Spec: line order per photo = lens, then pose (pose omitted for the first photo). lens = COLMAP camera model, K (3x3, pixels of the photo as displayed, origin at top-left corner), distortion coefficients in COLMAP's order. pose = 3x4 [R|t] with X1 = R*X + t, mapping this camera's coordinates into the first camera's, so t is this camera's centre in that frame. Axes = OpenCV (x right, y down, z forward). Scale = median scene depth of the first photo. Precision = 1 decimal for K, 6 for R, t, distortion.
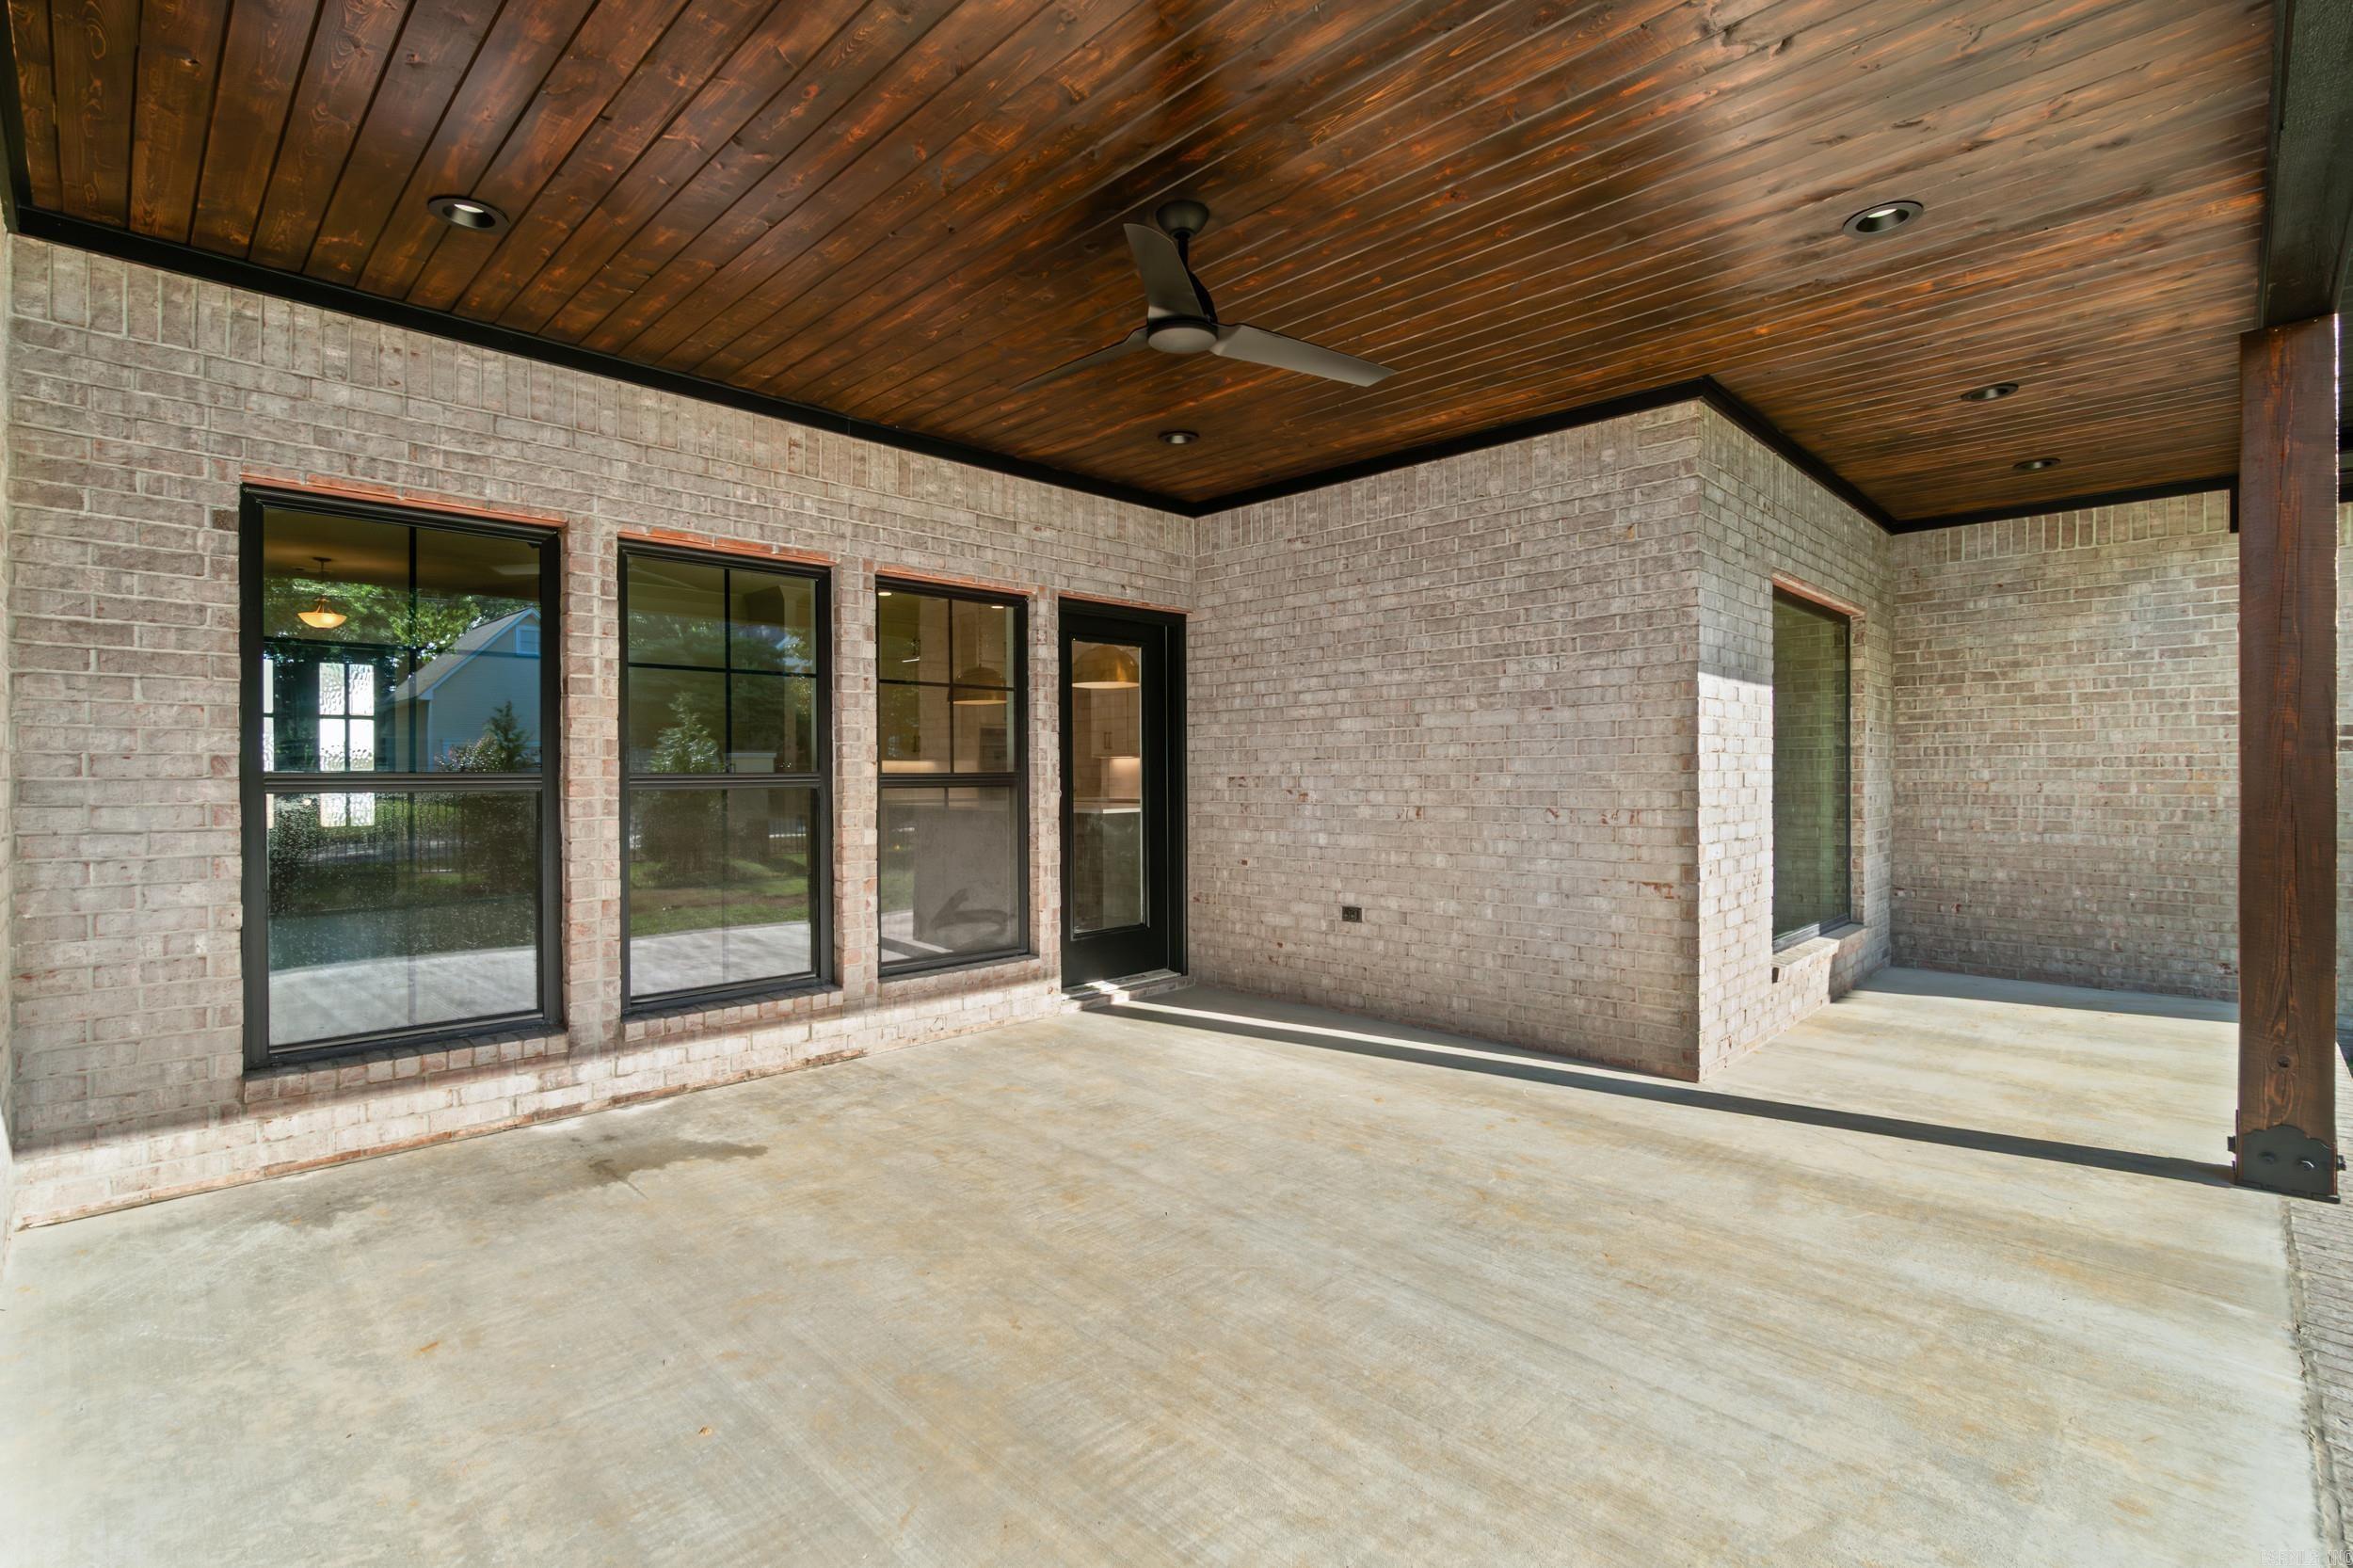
lens RADIAL K [[1067.1, 0, 1176.5], [0, 1067.1, 784.0], [0, 0, 1]] dist [0.001126, 0.000175]
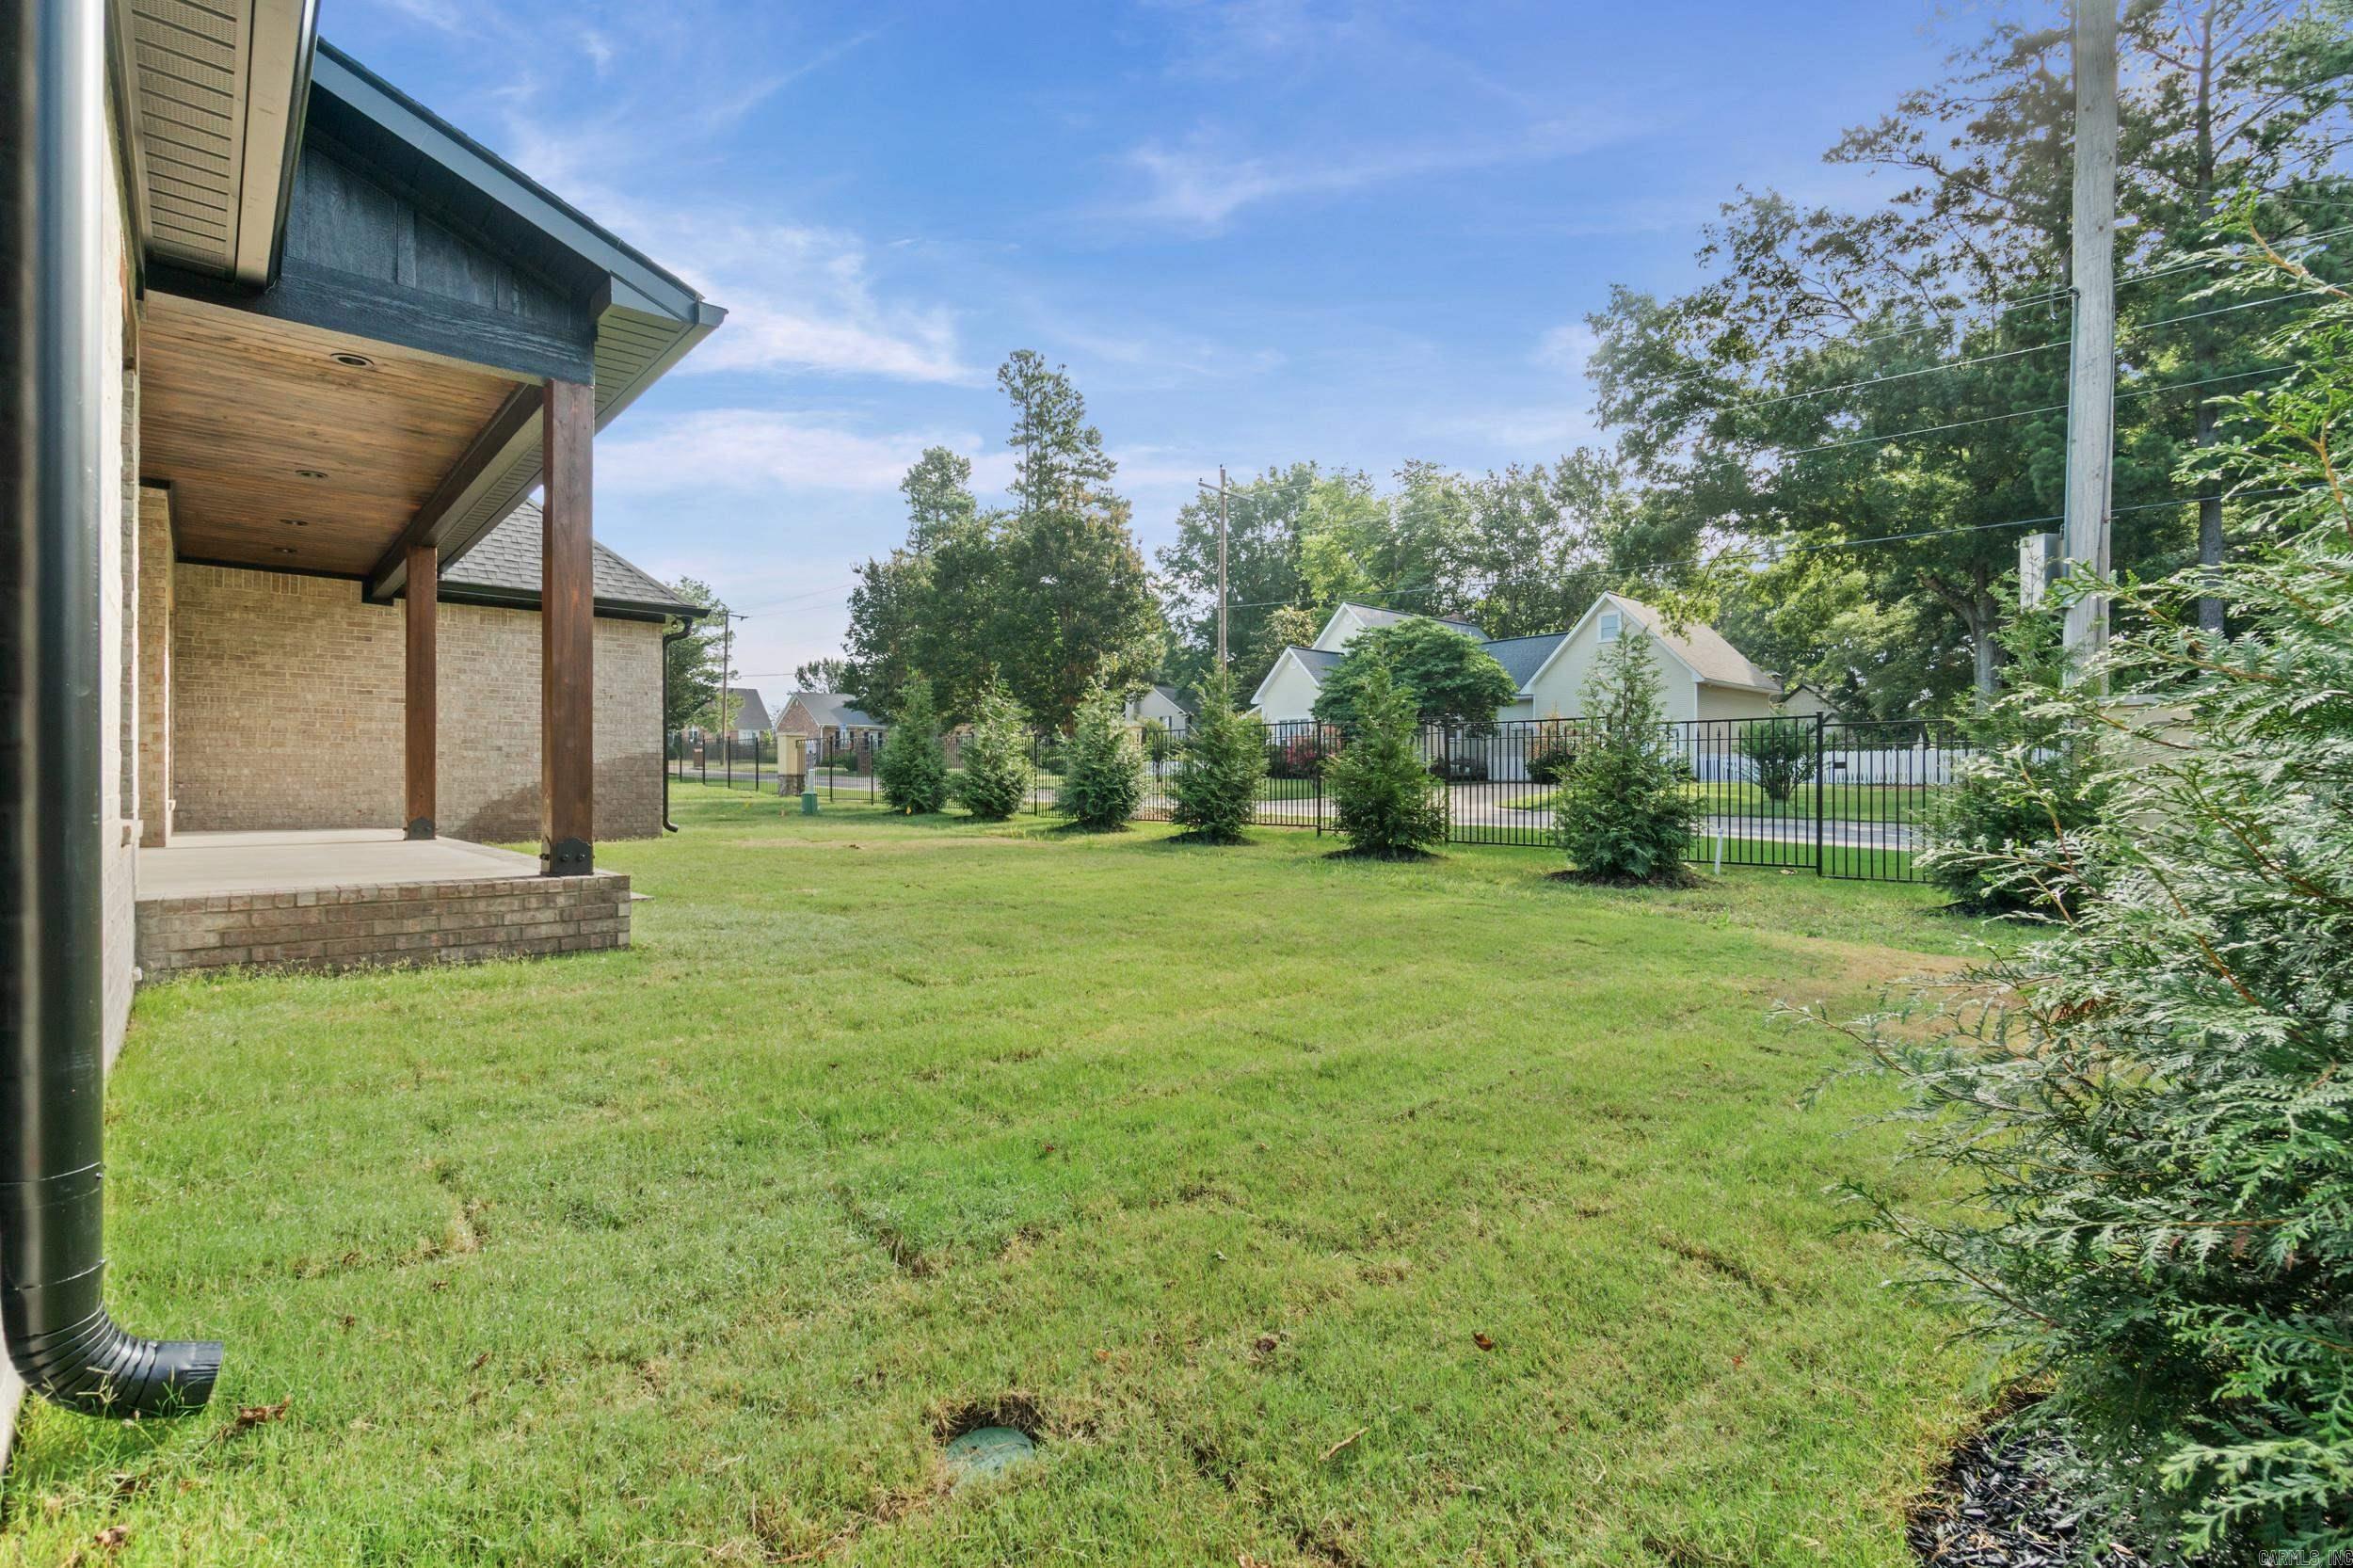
lens RADIAL K [[1053.0, 0, 1176.5], [0, 1053.0, 784.0], [0, 0, 1]] dist [-0.000021, -0.000092]
pose [[0.043583, 0.001241, 0.999049, -0.905154], [0.009225, 0.999956, -0.001644, 0.124493], [-0.999007, 0.009288, 0.043570, -0.610720]]
